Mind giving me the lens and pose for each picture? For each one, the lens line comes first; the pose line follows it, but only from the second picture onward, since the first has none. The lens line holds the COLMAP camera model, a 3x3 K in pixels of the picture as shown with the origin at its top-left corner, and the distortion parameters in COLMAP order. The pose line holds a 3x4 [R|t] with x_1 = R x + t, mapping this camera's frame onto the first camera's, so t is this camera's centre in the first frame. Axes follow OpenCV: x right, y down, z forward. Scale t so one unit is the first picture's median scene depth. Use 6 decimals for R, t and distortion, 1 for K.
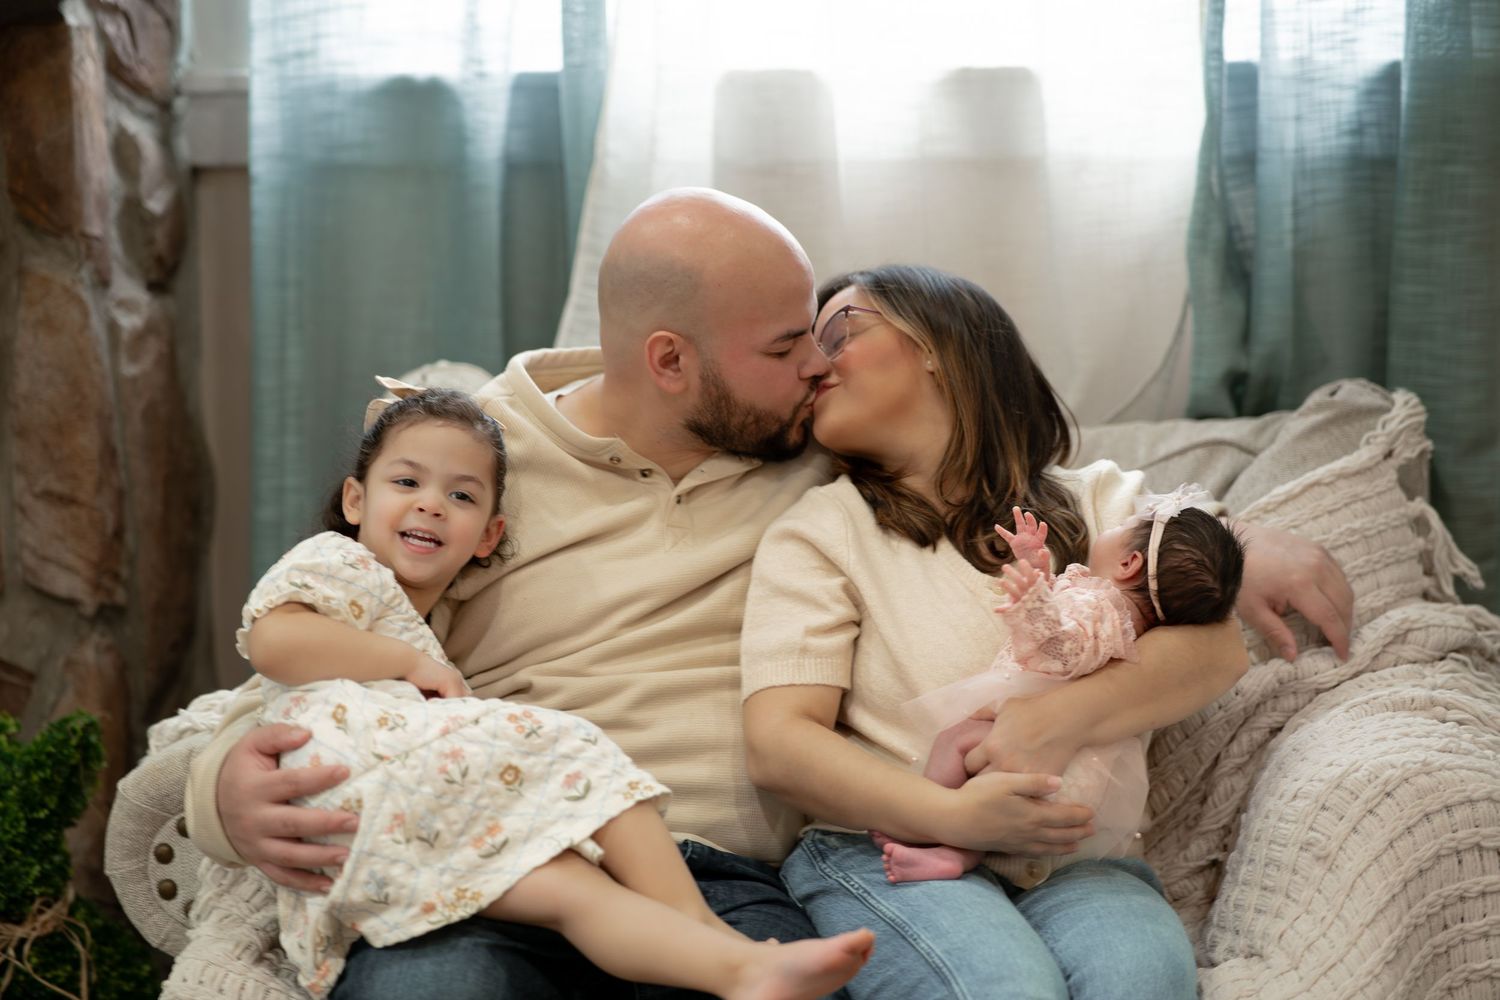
lens RADIAL K [[3619.7, 0, 750.0], [0, 3619.7, 500.0], [0, 0, 1]] dist [0.123462, 0.443234]
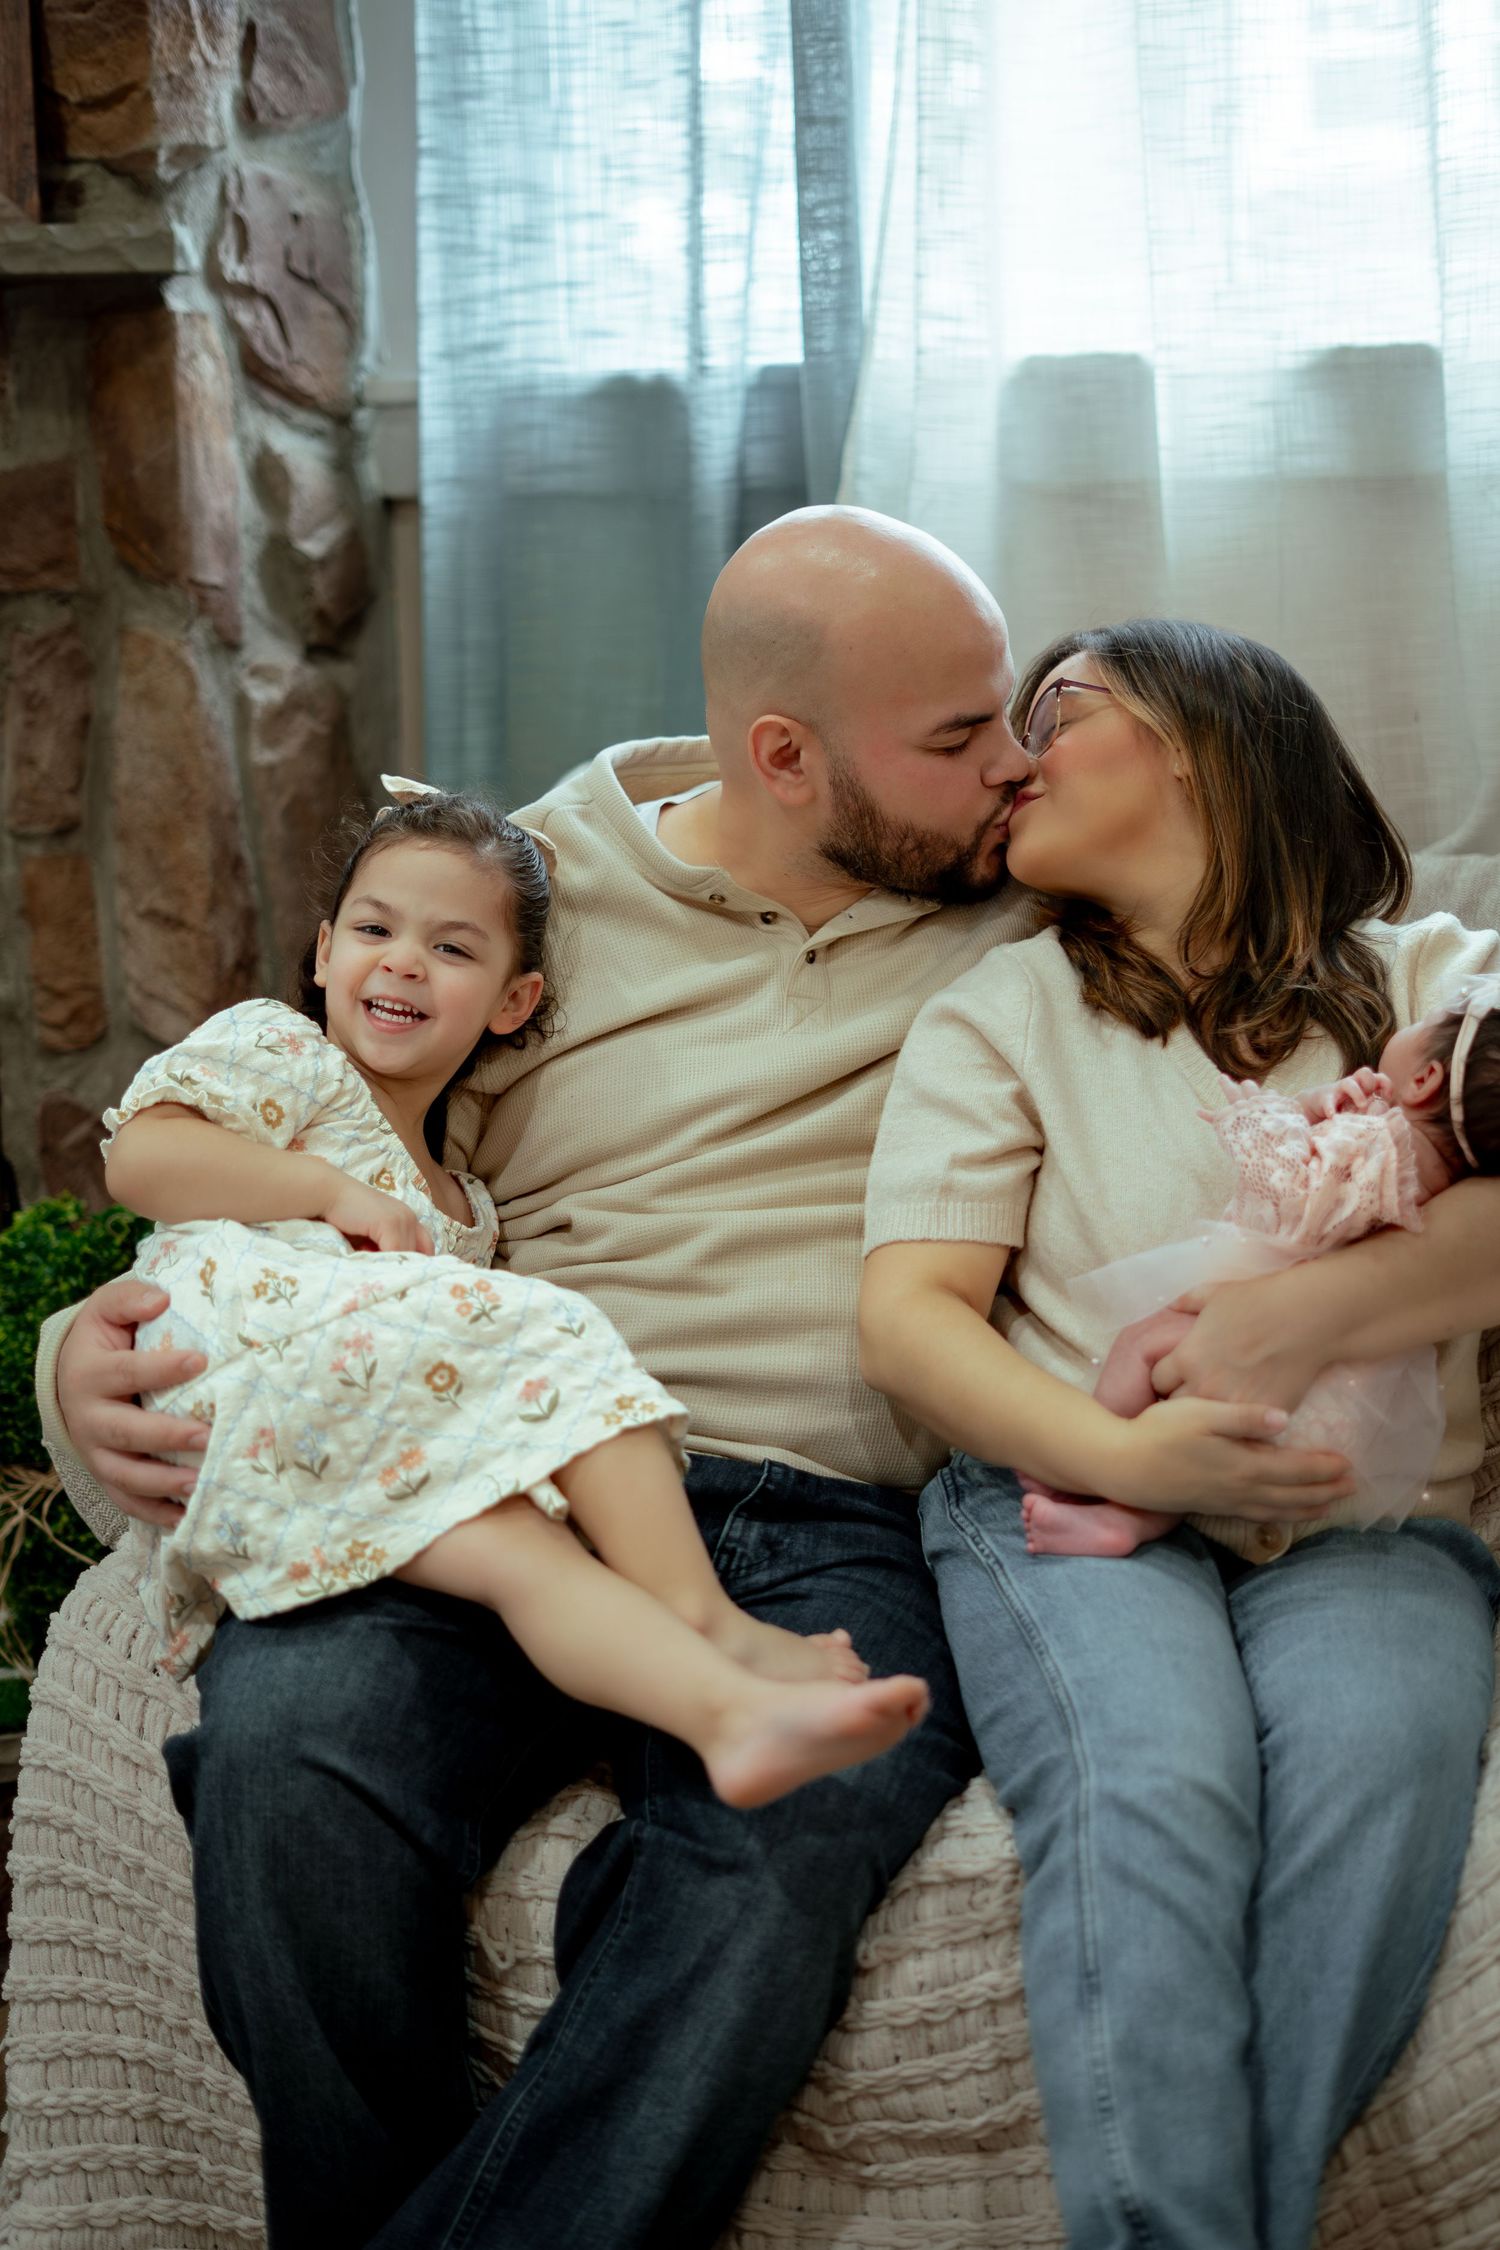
lens RADIAL K [[3478.3, 0, 752.4], [0, 3478.3, 1054.9], [0, 0, 1]] dist [0.008450, -0.016439]
pose [[0.976087, 0.030656, -0.215210, 0.114565], [-0.018956, 0.998238, 0.056221, -0.018902], [0.216554, -0.050797, 0.974948, 0.346439]]
